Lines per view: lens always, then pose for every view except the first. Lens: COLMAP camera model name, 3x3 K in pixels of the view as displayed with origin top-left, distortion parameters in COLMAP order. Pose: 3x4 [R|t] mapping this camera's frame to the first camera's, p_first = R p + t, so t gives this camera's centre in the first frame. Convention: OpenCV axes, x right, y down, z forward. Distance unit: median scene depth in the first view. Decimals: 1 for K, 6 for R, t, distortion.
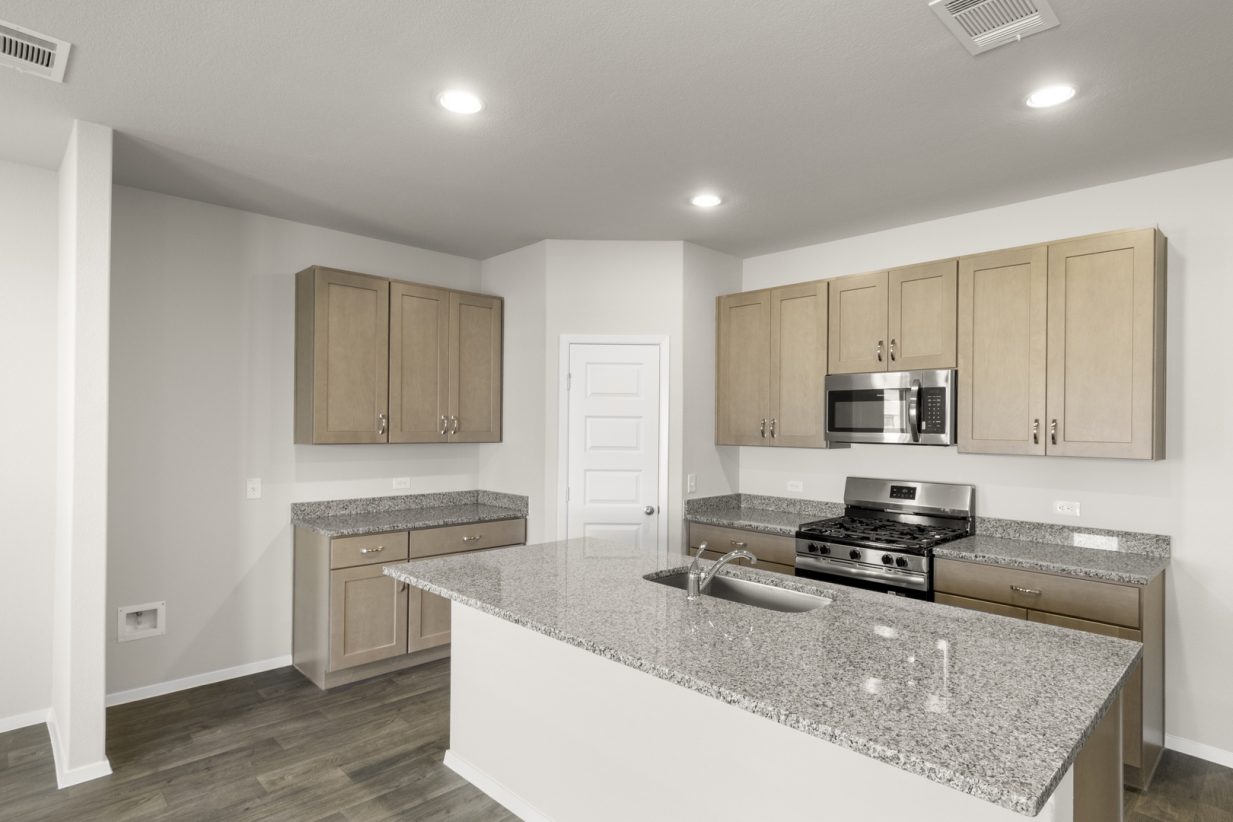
lens RADIAL K [[657.4, 0, 627.7], [0, 657.4, 431.8], [0, 0, 1]] dist [0.012456, -0.012000]
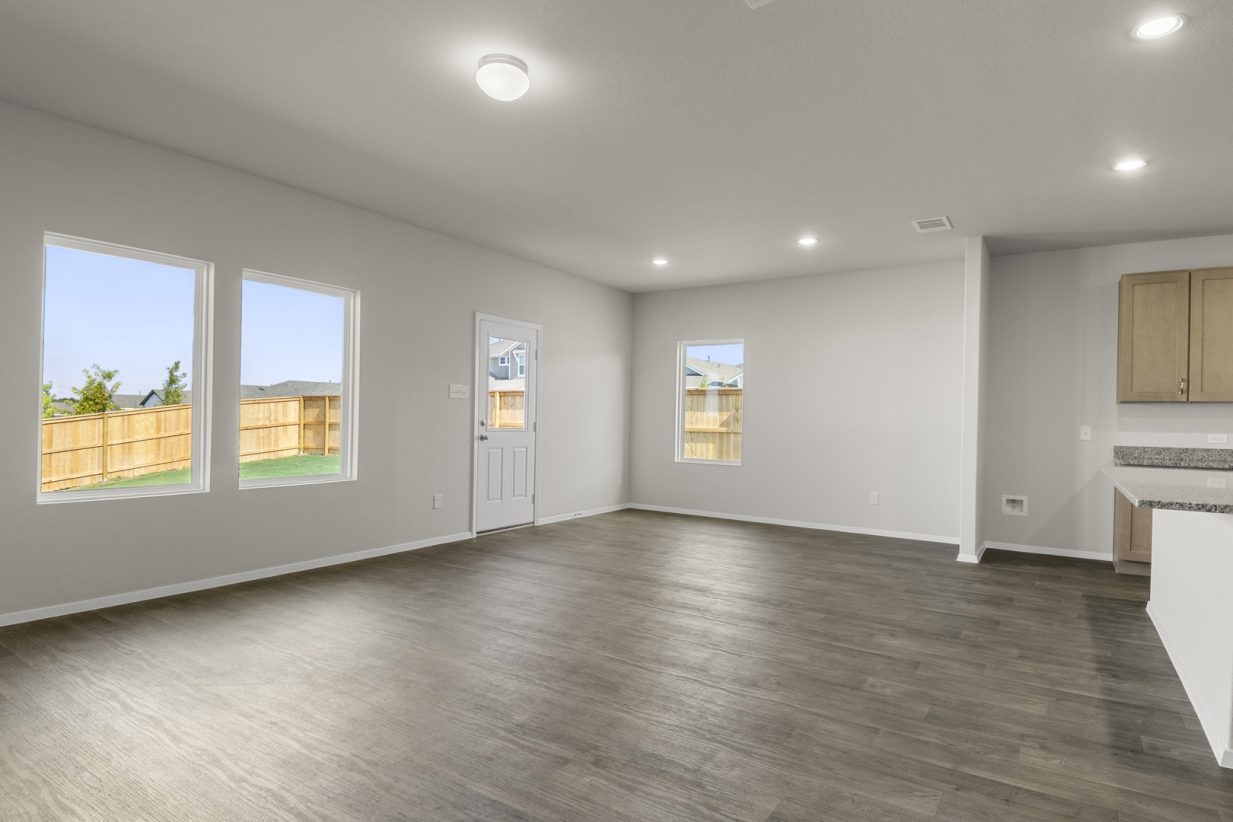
lens RADIAL K [[657.4, 0, 657.2], [0, 657.4, 424.7], [0, 0, 1]] dist [0.012456, -0.012000]
pose [[0.234139, 0.002169, -0.972201, 0.620062], [-0.027461, 0.999613, -0.004384, 0.094802], [0.971815, 0.027724, 0.234108, -0.273217]]
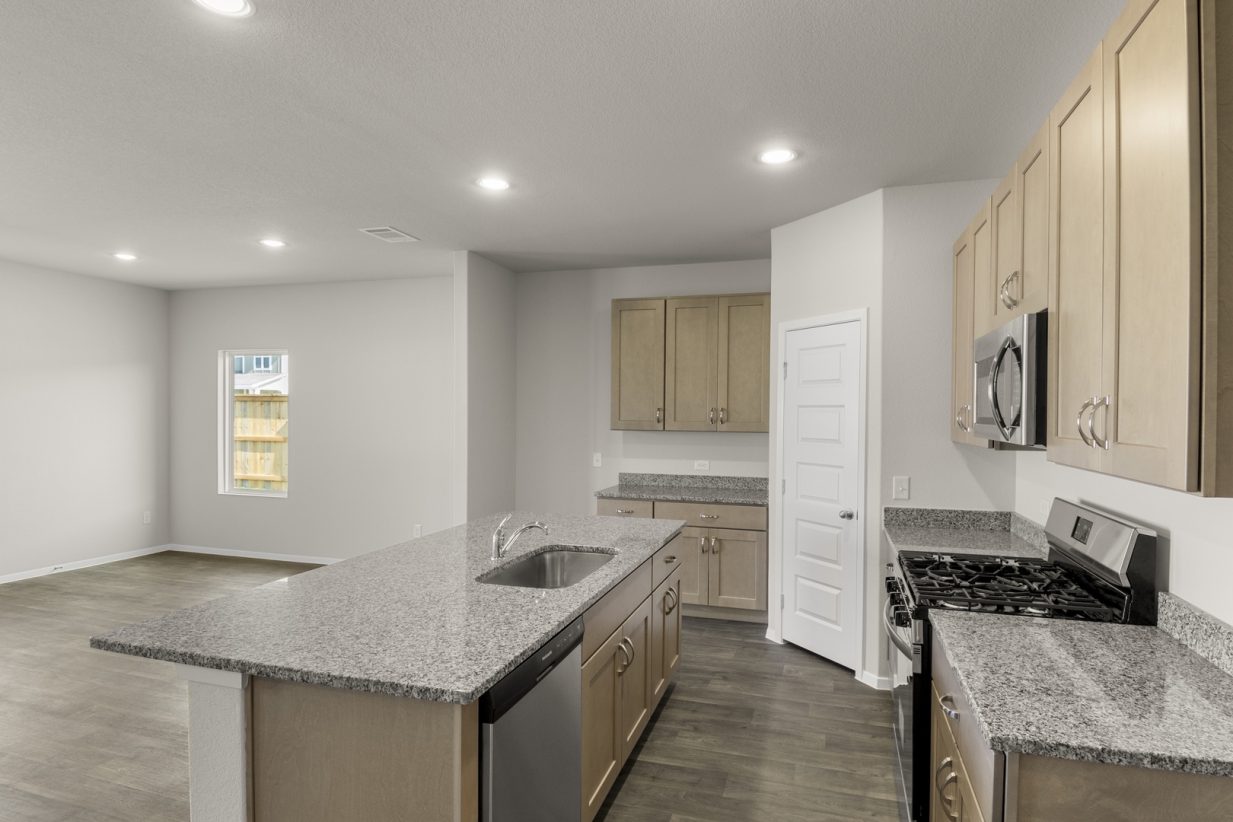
lens RADIAL K [[657.4, 0, 641.6], [0, 657.4, 417.5], [0, 0, 1]] dist [0.012456, -0.012000]
pose [[0.489100, -0.001647, -0.872226, 0.695222], [-0.014410, 0.999846, -0.009969, 0.006194], [0.872109, 0.017445, 0.489001, 0.360363]]
